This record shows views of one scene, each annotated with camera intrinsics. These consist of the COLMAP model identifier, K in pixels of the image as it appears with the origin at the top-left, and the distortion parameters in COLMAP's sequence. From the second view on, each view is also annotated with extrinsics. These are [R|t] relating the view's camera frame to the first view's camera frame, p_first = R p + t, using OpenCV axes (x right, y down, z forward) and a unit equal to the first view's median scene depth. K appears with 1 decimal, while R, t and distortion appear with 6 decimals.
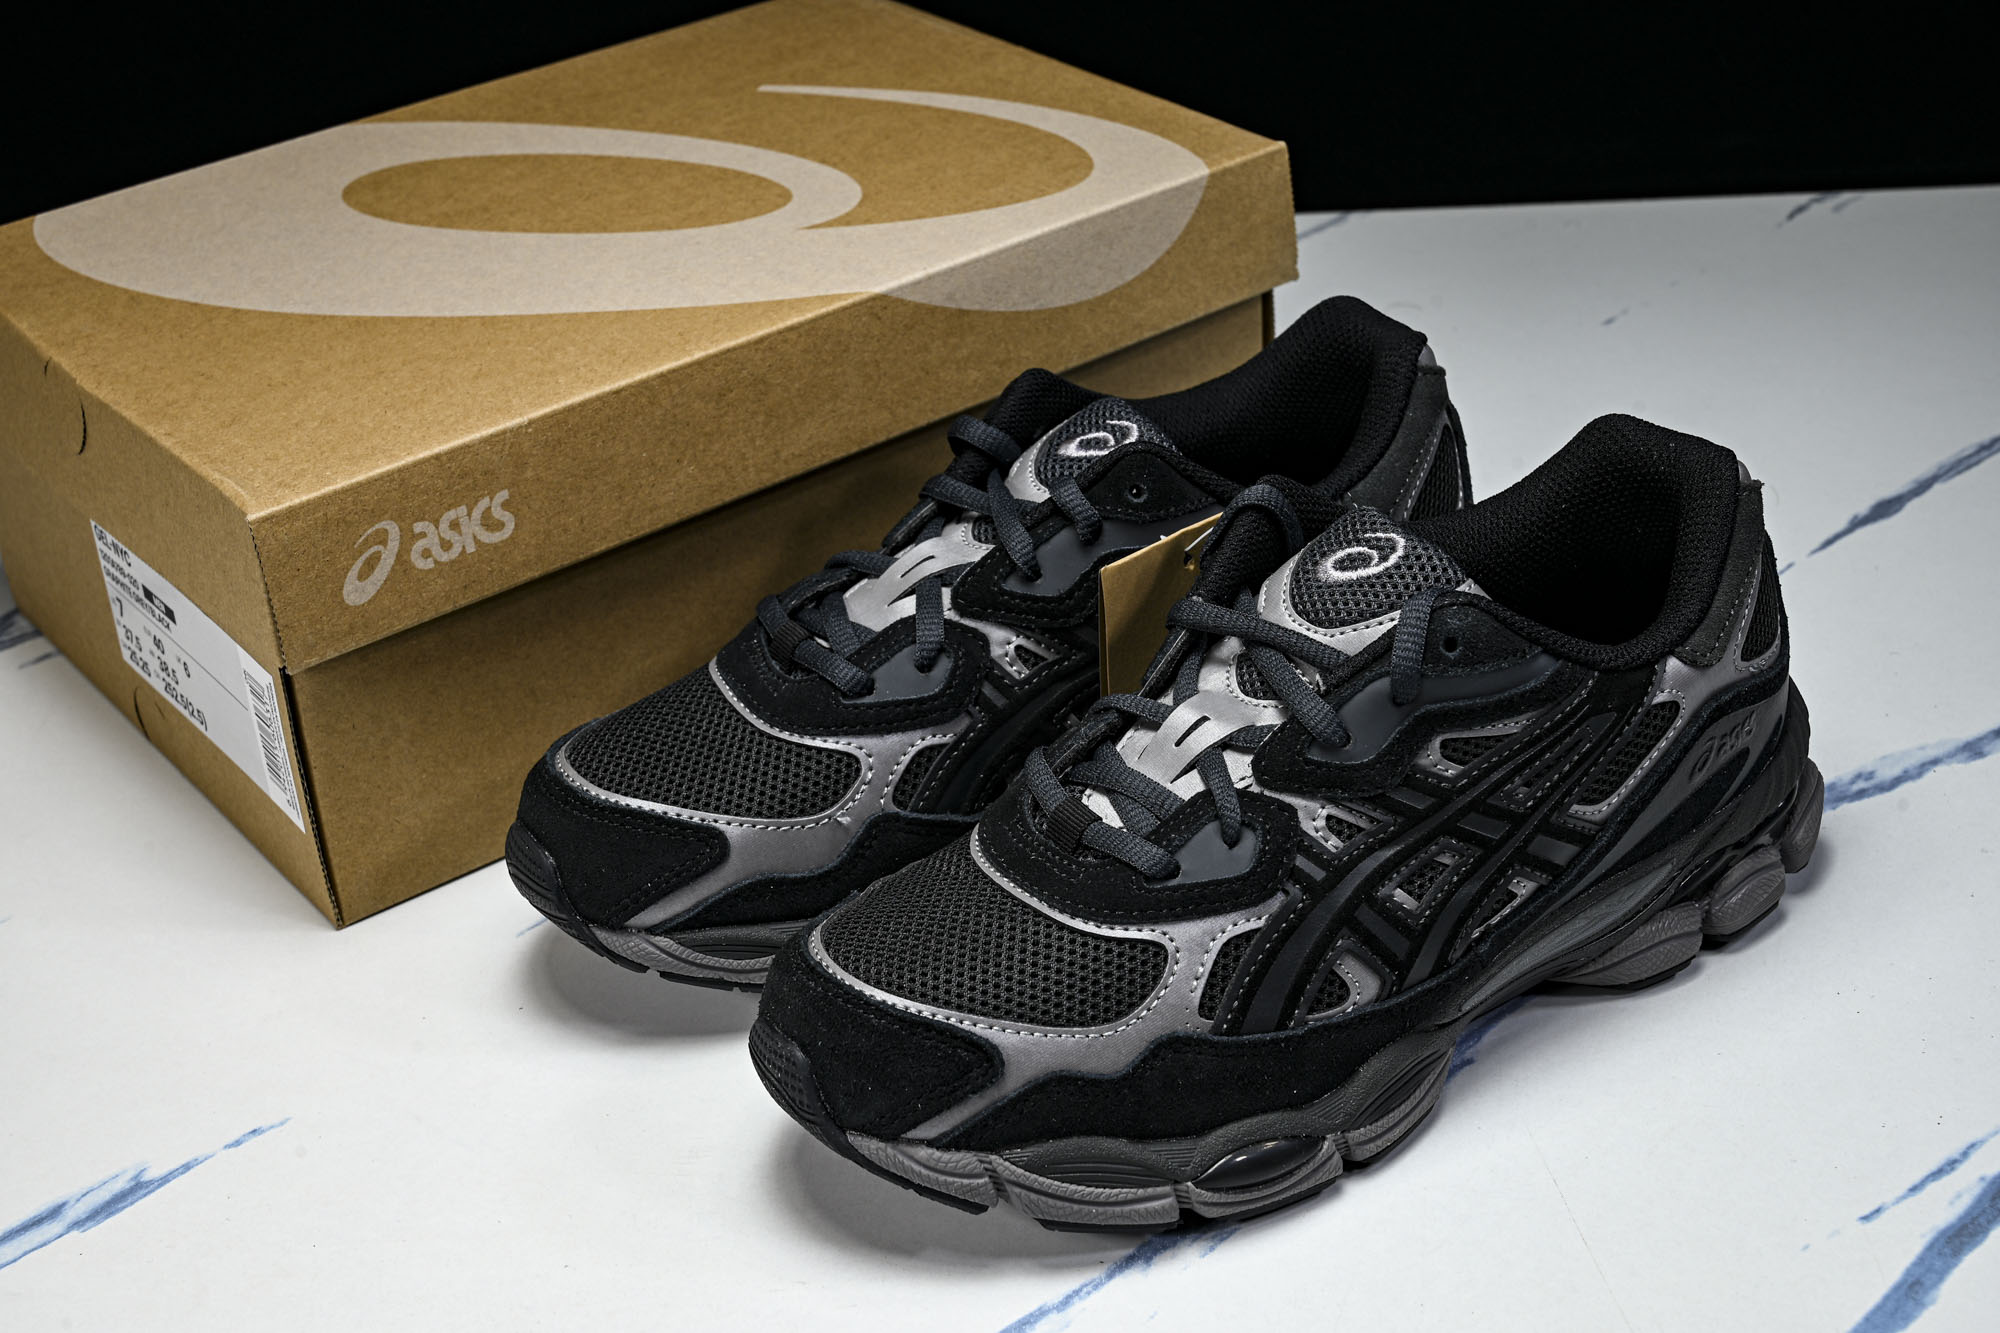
lens RADIAL K [[3419.4, 0, 984.4], [0, 3419.4, 652.3], [0, 0, 1]] dist [0.203219, 0.000000]
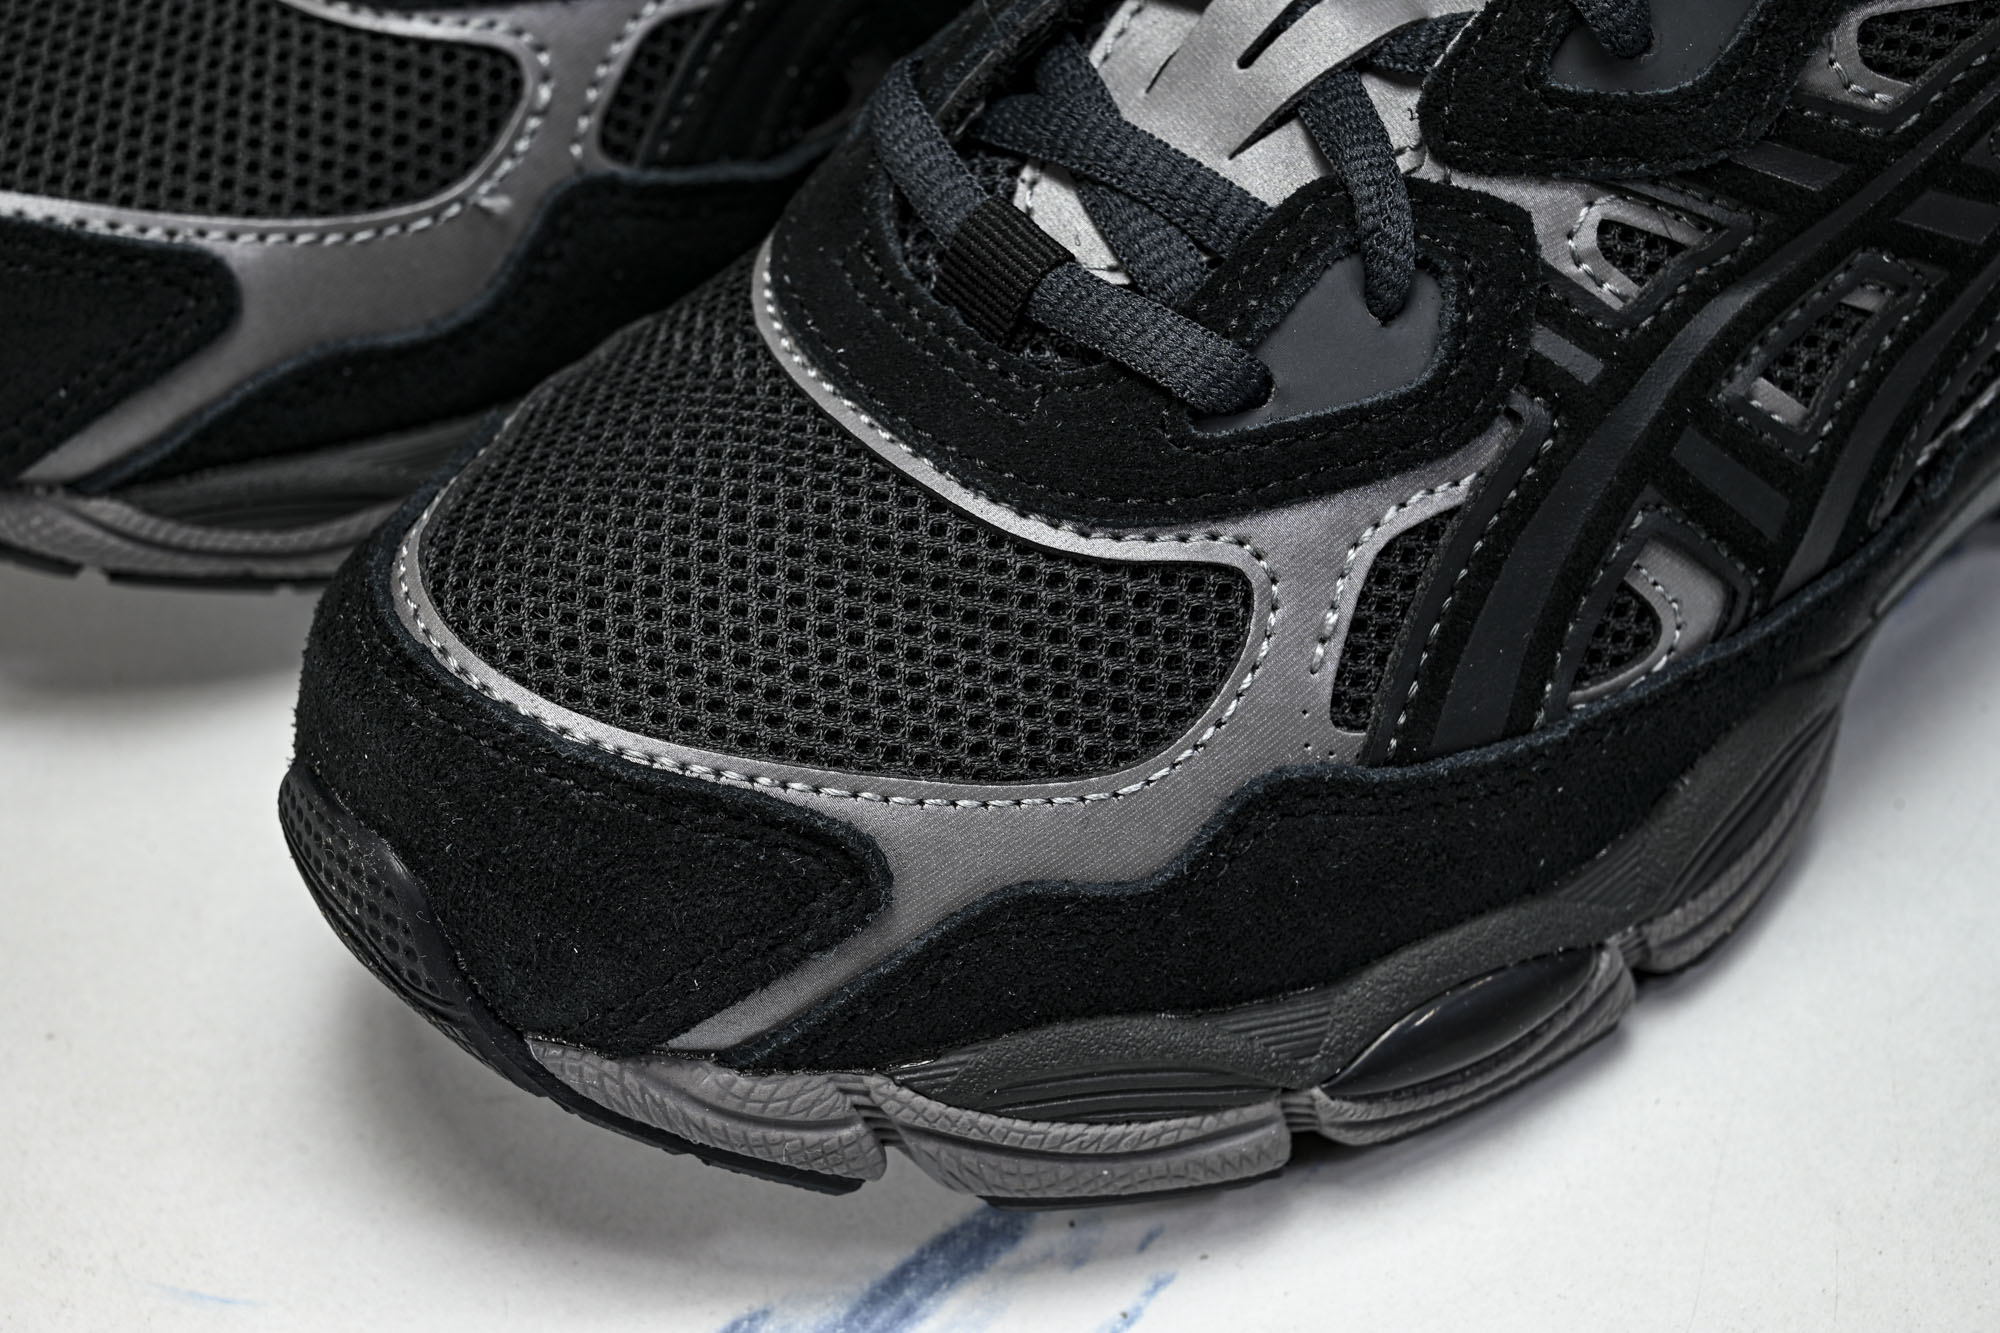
lens RADIAL K [[4214.9, 0, 1011.7], [0, 4214.9, 669.9], [0, 0, 1]] dist [0.209194, 0.000000]
pose [[0.996657, -0.061327, 0.053977, -0.005267], [0.047097, 0.971151, 0.233770, -0.025386], [-0.066756, -0.230446, 0.970793, 0.476317]]
